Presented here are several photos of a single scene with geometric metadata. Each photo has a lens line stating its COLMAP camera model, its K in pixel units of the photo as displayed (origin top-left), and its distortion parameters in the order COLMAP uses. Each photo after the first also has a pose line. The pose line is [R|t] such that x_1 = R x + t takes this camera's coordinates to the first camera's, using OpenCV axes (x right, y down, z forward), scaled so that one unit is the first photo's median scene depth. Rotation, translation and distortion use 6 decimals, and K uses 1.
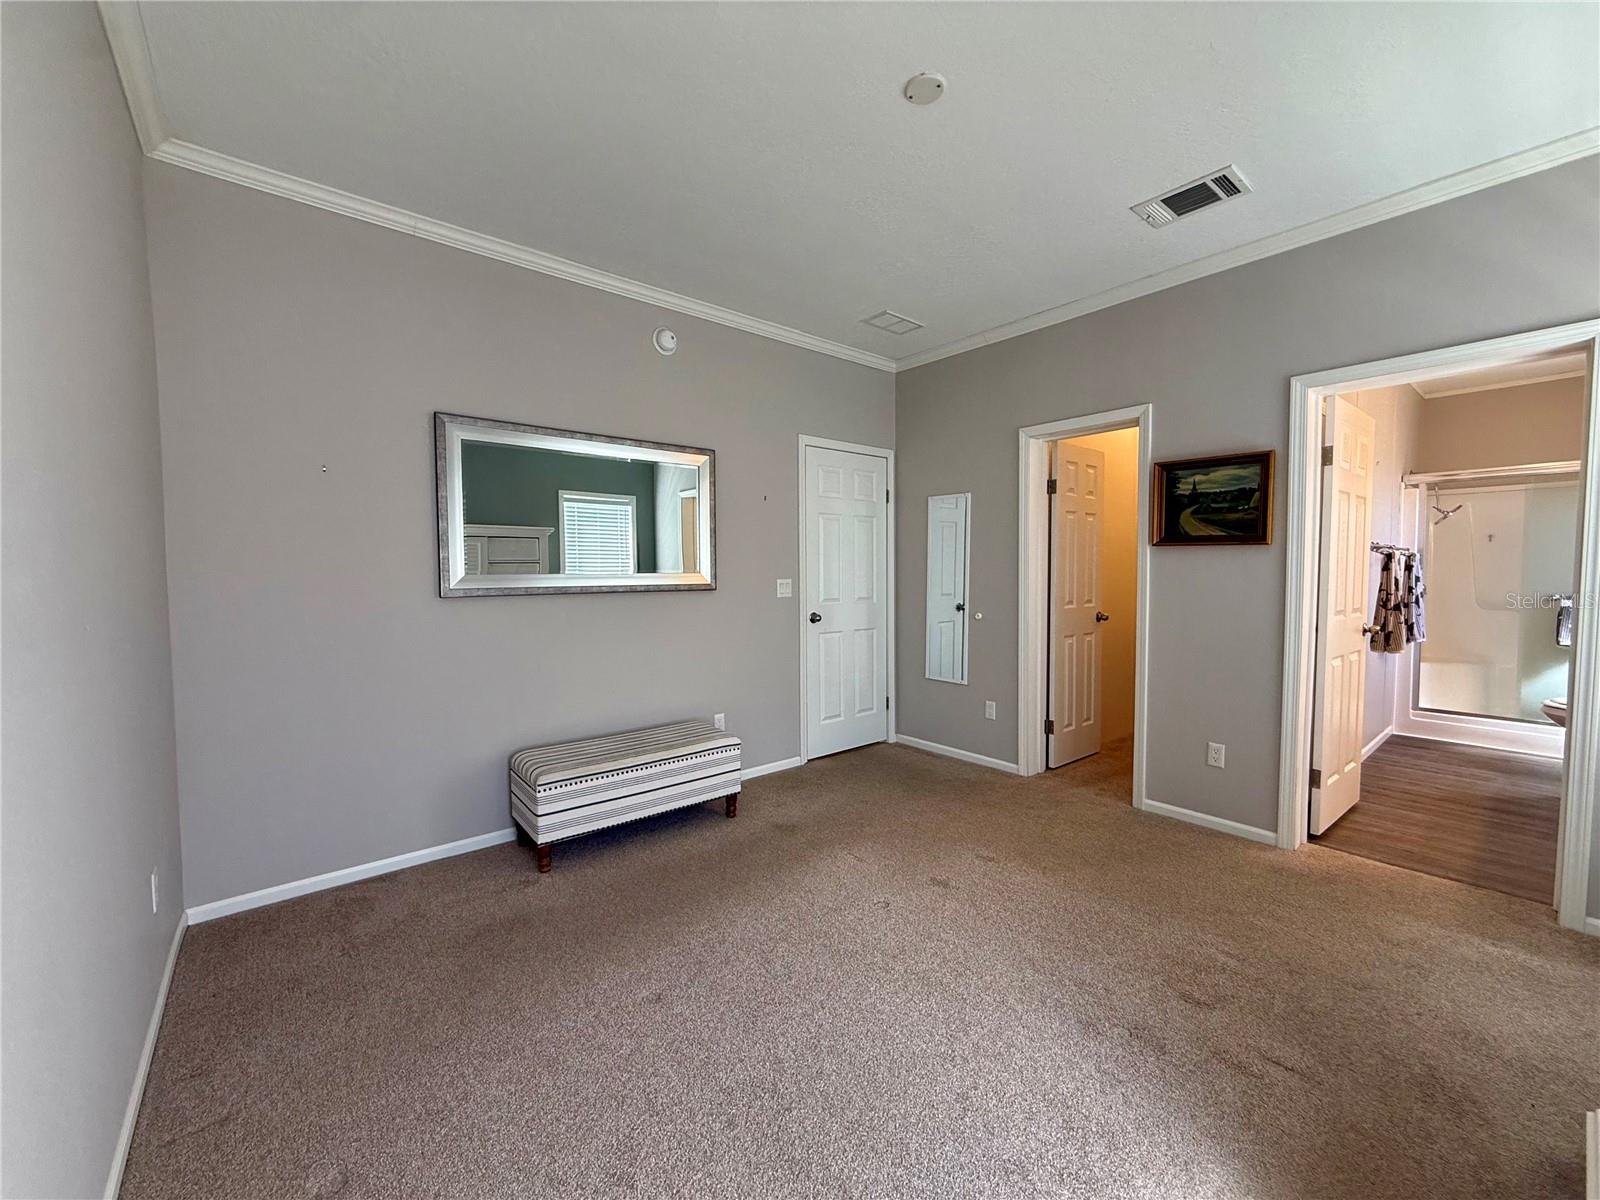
lens RADIAL K [[638.3, 0, 795.4], [0, 638.3, 600.7], [0, 0, 1]] dist [-0.000938, 0.000231]
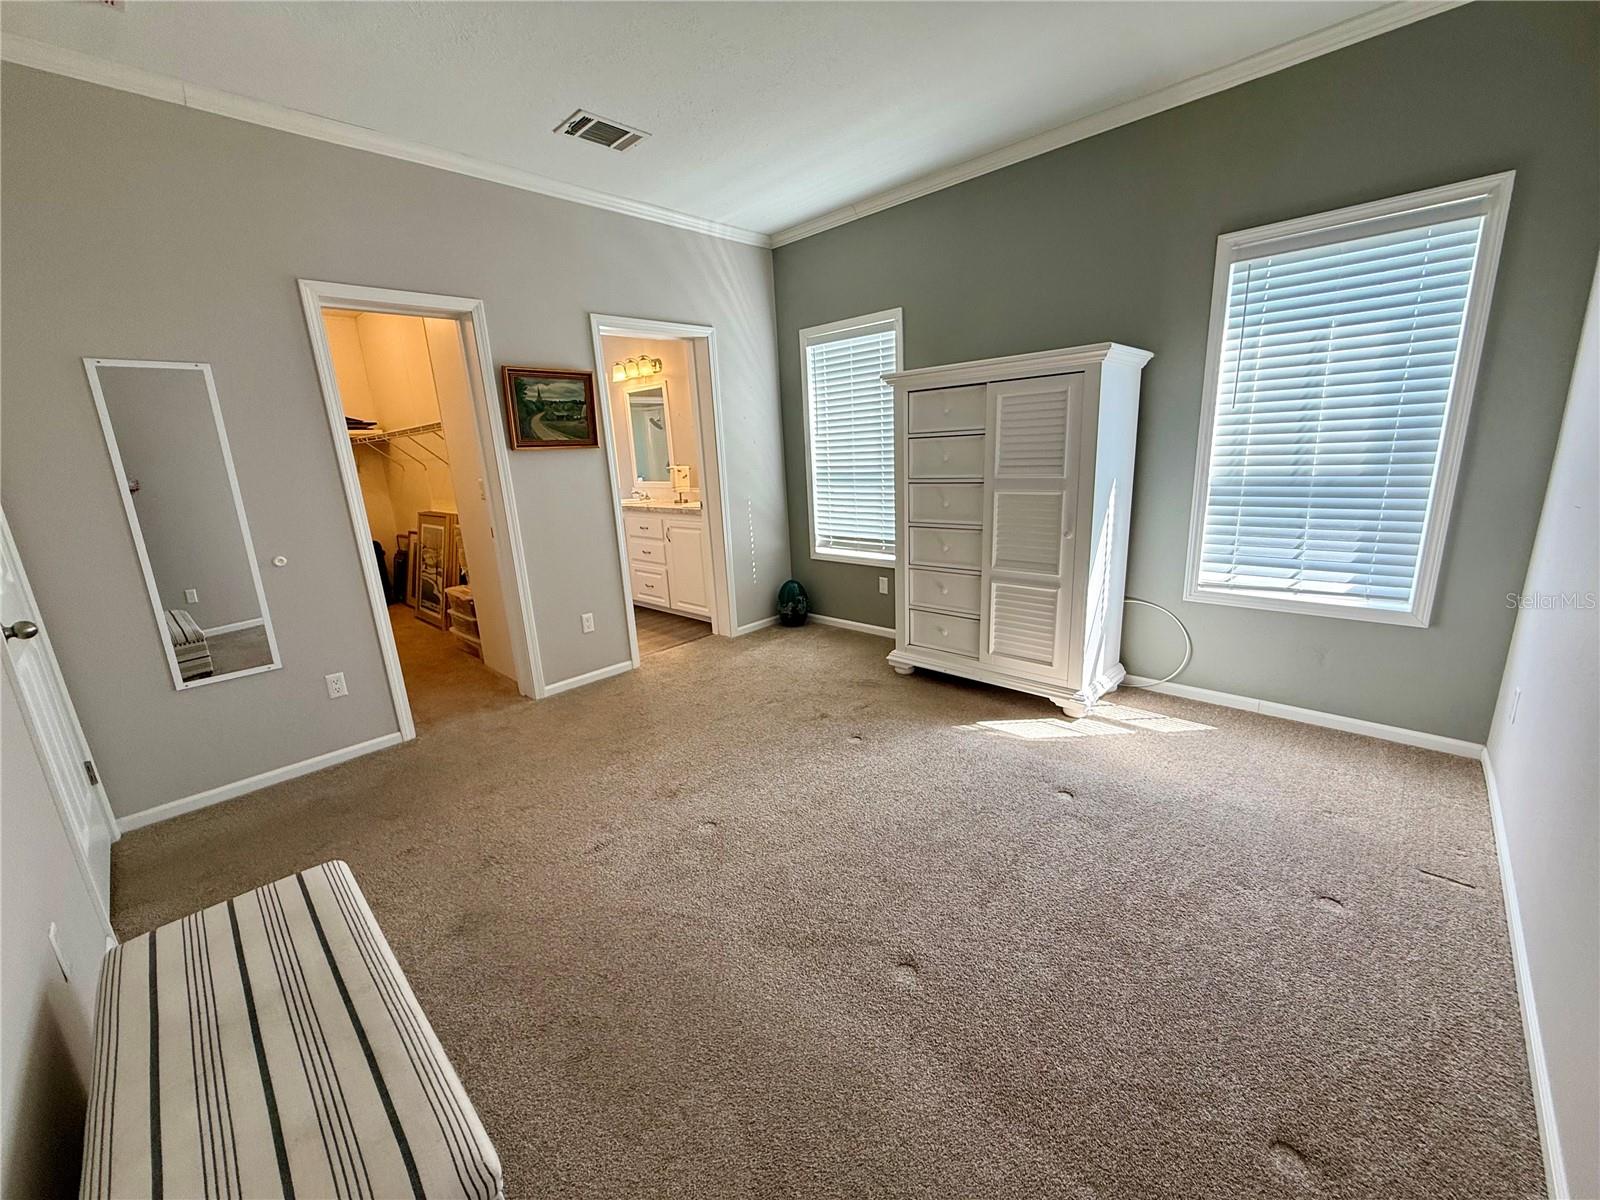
lens RADIAL K [[638.3, 0, 795.4], [0, 638.3, 600.7], [0, 0, 1]] dist [-0.000938, 0.000231]
pose [[-0.115775, -0.227019, 0.966984, -0.458481], [0.103910, 0.965421, 0.239093, -0.042766], [-0.987825, 0.128160, -0.088182, 0.570300]]
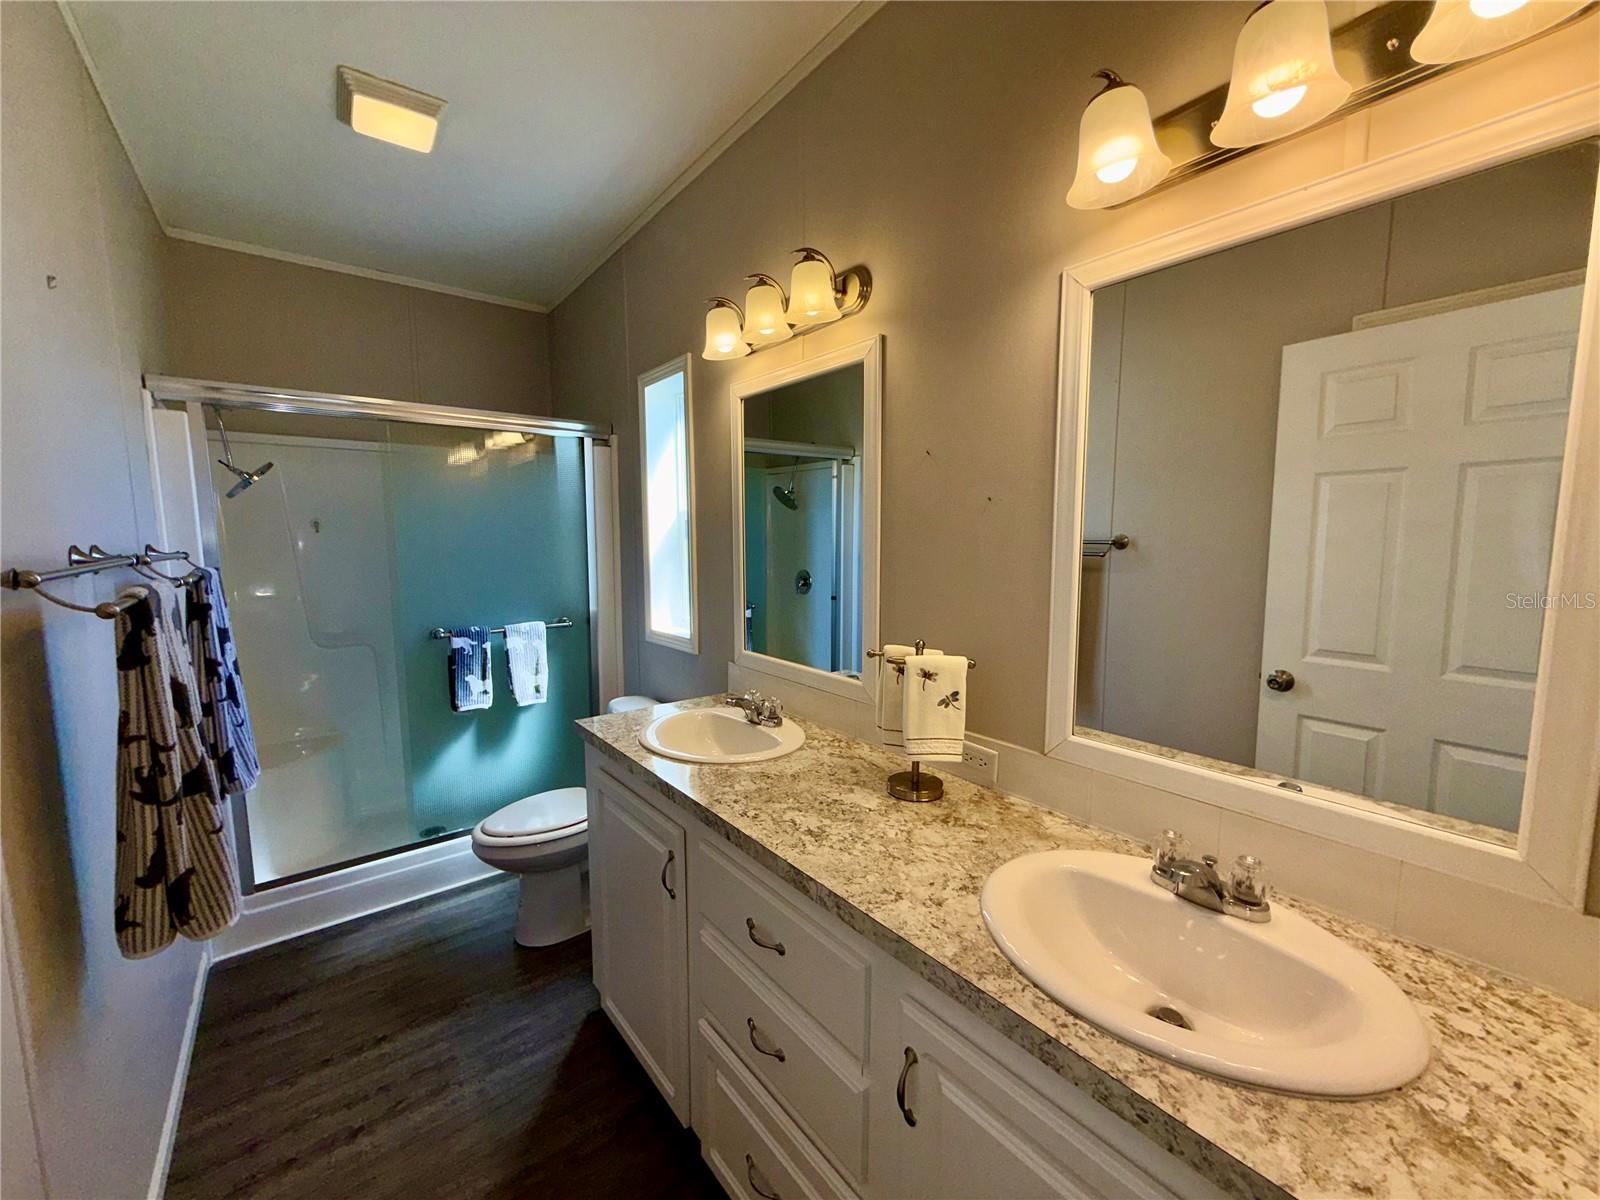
lens RADIAL K [[638.3, 0, 795.4], [0, 638.3, 600.7], [0, 0, 1]] dist [-0.000938, 0.000231]
pose [[0.025763, -0.102286, 0.994421, 0.676378], [0.054071, 0.993438, 0.100784, -0.086456], [-0.998205, 0.051173, 0.031125, 0.721152]]
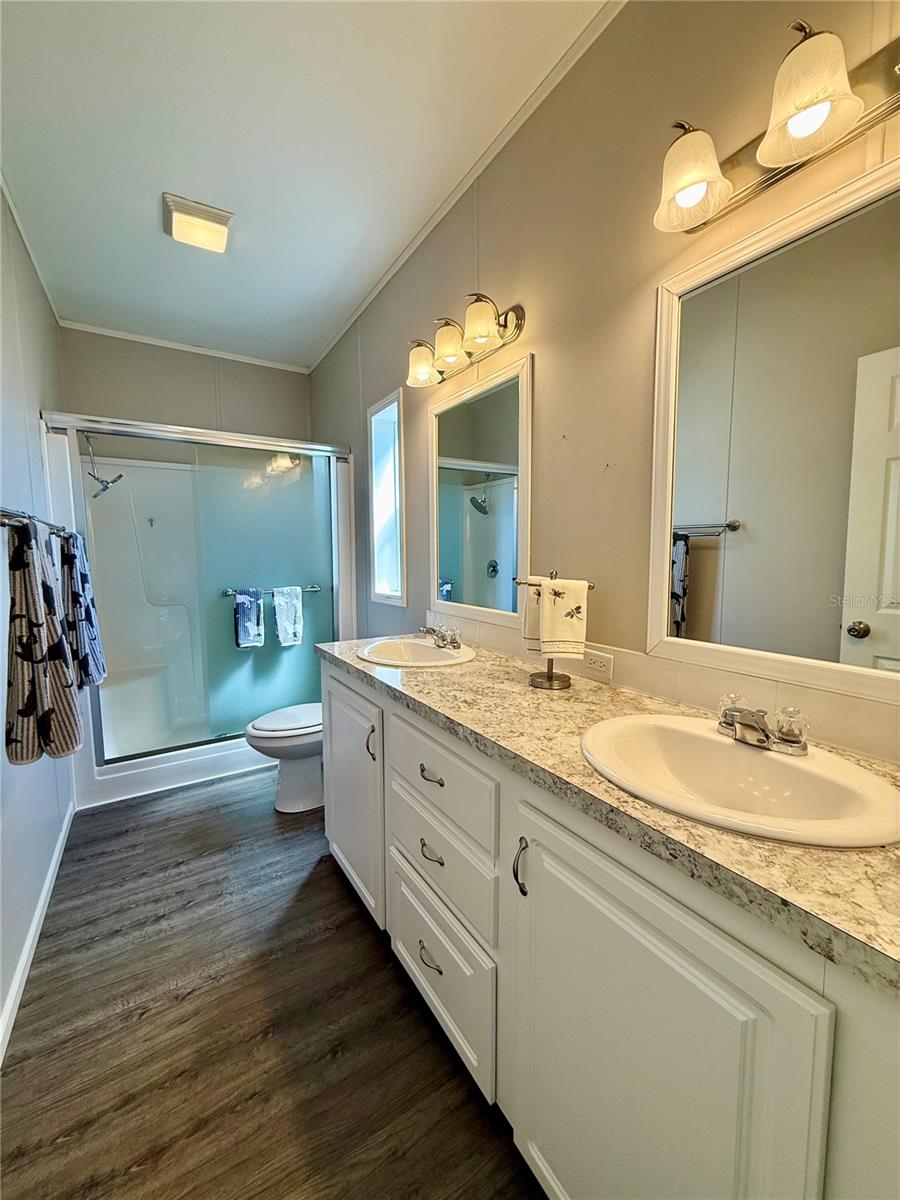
lens RADIAL K [[478.8, 0, 449.9], [0, 478.8, 596.3], [0, 0, 1]] dist [-0.000938, 0.000231]
pose [[0.127713, -0.087414, 0.987952, 0.663202], [0.055338, 0.995185, 0.080900, -0.039321], [-0.990266, 0.044339, 0.131935, 0.694547]]
